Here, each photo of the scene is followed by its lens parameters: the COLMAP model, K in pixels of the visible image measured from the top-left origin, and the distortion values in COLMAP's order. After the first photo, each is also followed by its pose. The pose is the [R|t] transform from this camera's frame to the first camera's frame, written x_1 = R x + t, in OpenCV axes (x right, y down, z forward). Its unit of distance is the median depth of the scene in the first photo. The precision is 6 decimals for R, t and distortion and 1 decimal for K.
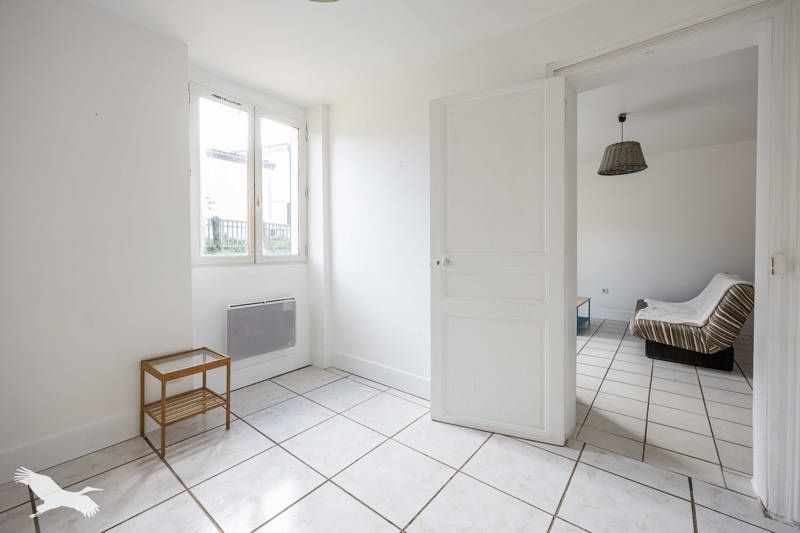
lens RADIAL K [[327.1, 0, 396.4], [0, 327.1, 251.8], [0, 0, 1]] dist [-0.003004, -0.000222]
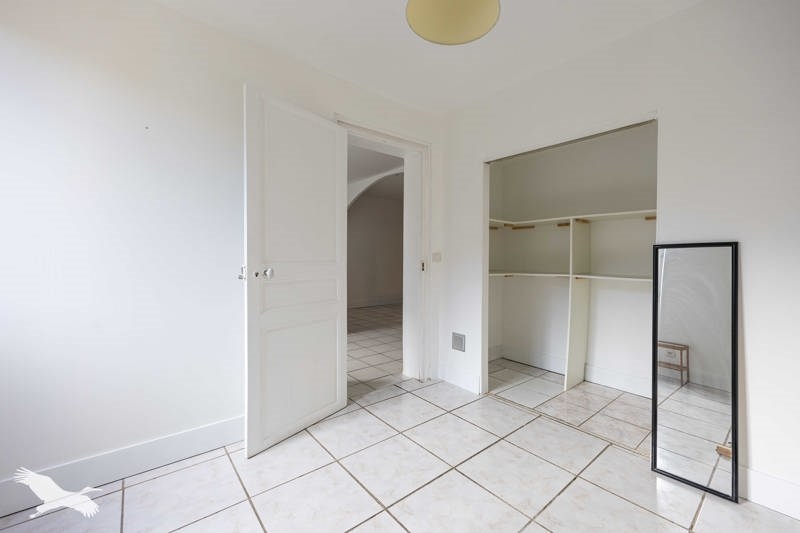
lens RADIAL K [[327.1, 0, 401.2], [0, 327.1, 263.1], [0, 0, 1]] dist [-0.003004, -0.000222]
pose [[0.200766, -0.012792, 0.979556, -0.676964], [0.004733, 0.999916, 0.012087, -0.006044], [-0.979628, 0.002210, 0.200810, 0.460548]]
